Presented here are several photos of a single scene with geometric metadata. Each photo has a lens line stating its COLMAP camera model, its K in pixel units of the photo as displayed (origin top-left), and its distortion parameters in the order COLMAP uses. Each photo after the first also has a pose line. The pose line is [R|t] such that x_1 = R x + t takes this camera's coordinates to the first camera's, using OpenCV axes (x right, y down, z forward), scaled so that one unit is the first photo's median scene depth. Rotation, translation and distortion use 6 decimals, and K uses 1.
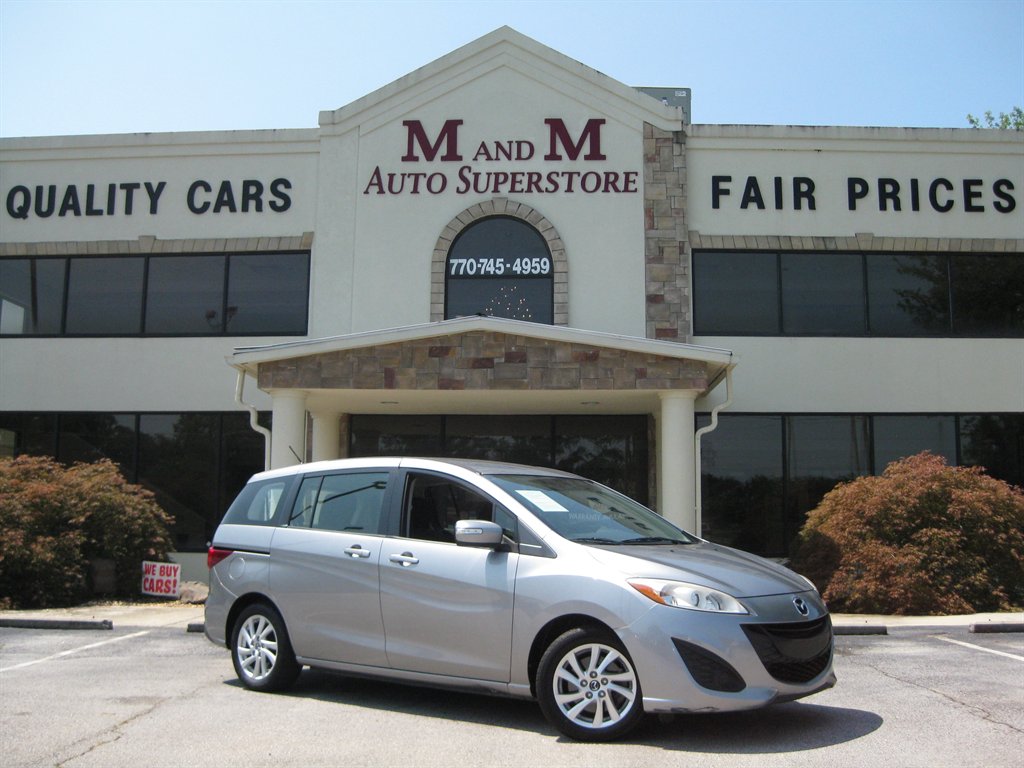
lens RADIAL K [[1144.8, 0, 514.9], [0, 1144.8, 386.1], [0, 0, 1]] dist [-0.121160, 0.000000]
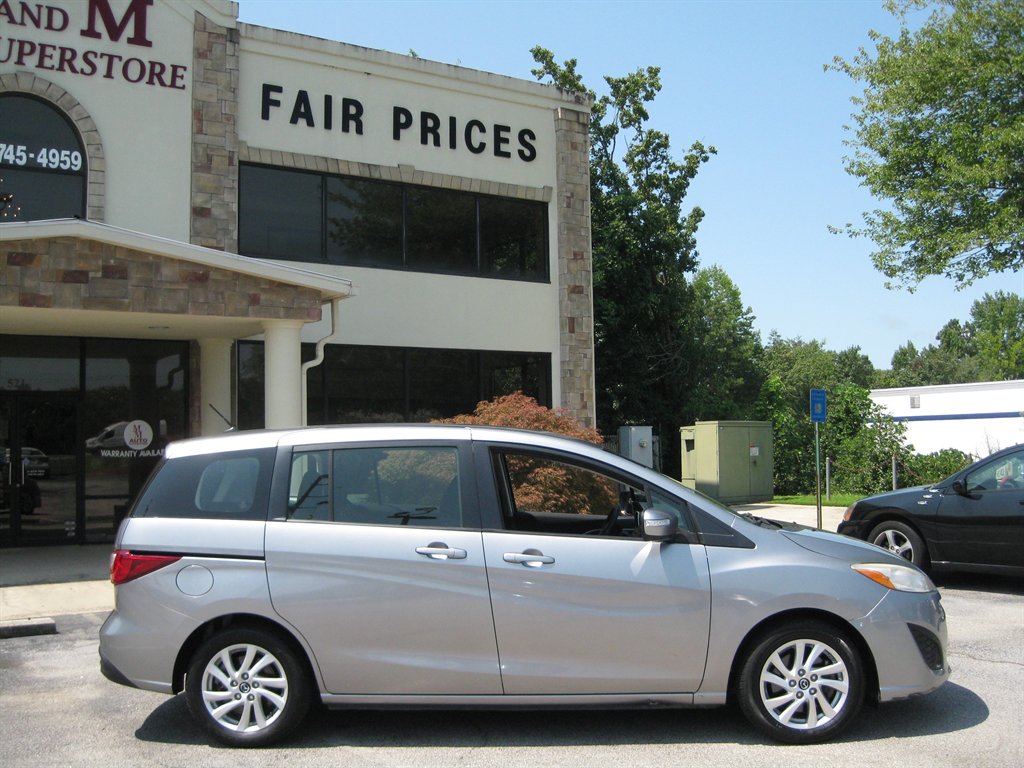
lens RADIAL K [[1144.8, 0, 509.0], [0, 1144.8, 374.5], [0, 0, 1]] dist [-0.121160, 0.000000]
pose [[0.798434, 0.017407, 0.601830, -0.216867], [-0.057350, 0.997236, 0.047242, -0.005022], [-0.599344, -0.072234, 0.797226, 0.139197]]
